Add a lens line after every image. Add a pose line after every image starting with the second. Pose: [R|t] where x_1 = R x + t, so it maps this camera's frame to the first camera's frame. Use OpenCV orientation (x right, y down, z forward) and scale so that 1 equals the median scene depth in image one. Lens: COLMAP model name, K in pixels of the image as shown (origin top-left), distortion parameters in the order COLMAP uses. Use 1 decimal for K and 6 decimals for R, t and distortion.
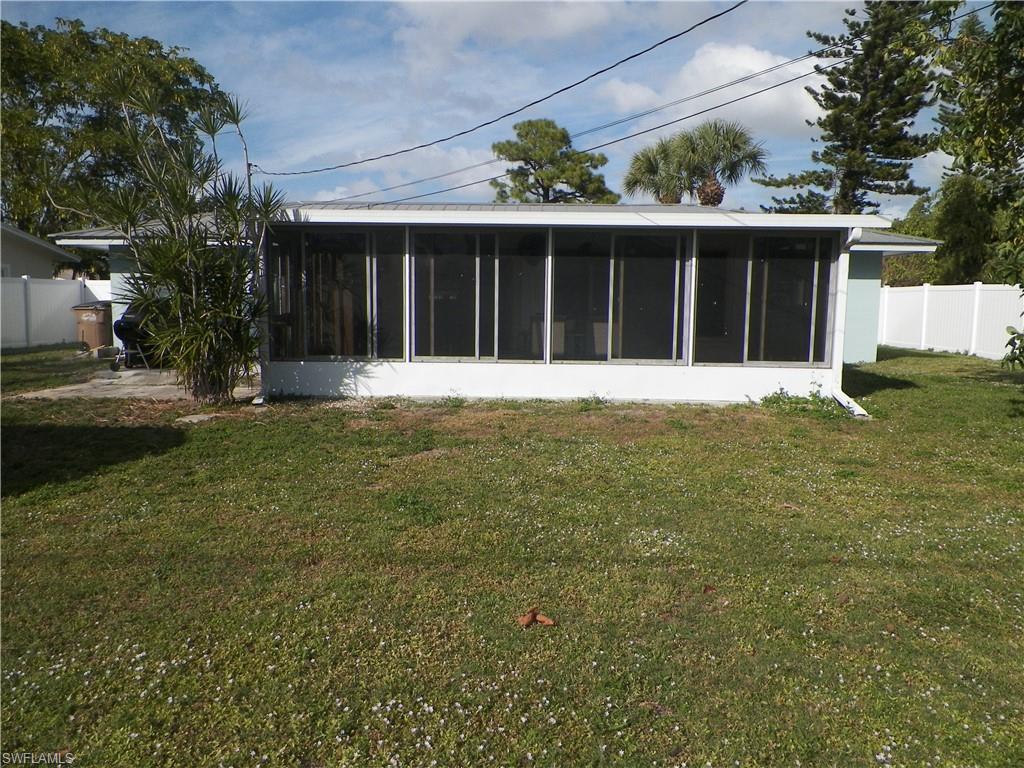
lens RADIAL K [[772.7, 0, 510.1], [0, 772.7, 383.3], [0, 0, 1]] dist [0.007263, -0.001632]
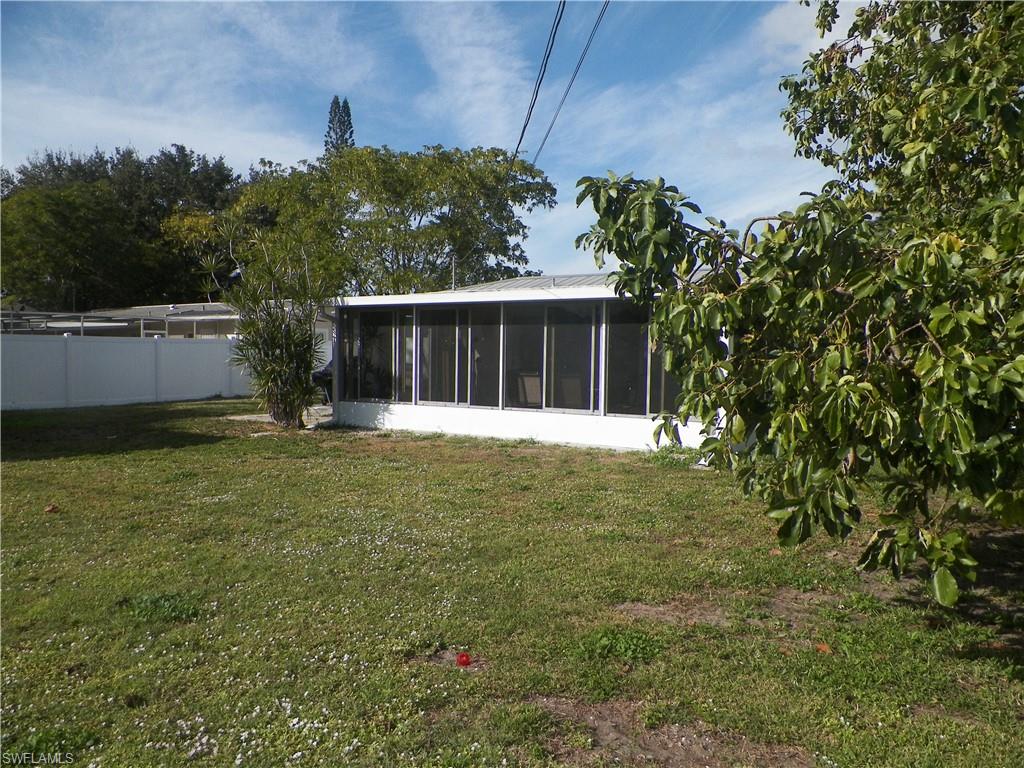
lens RADIAL K [[772.7, 0, 513.6], [0, 772.7, 386.5], [0, 0, 1]] dist [0.007263, -0.001632]
pose [[0.860810, 0.022009, -0.508451, 0.708517], [-0.057766, 0.996833, -0.054649, 0.004205], [0.505638, 0.076413, 0.859355, -0.072084]]
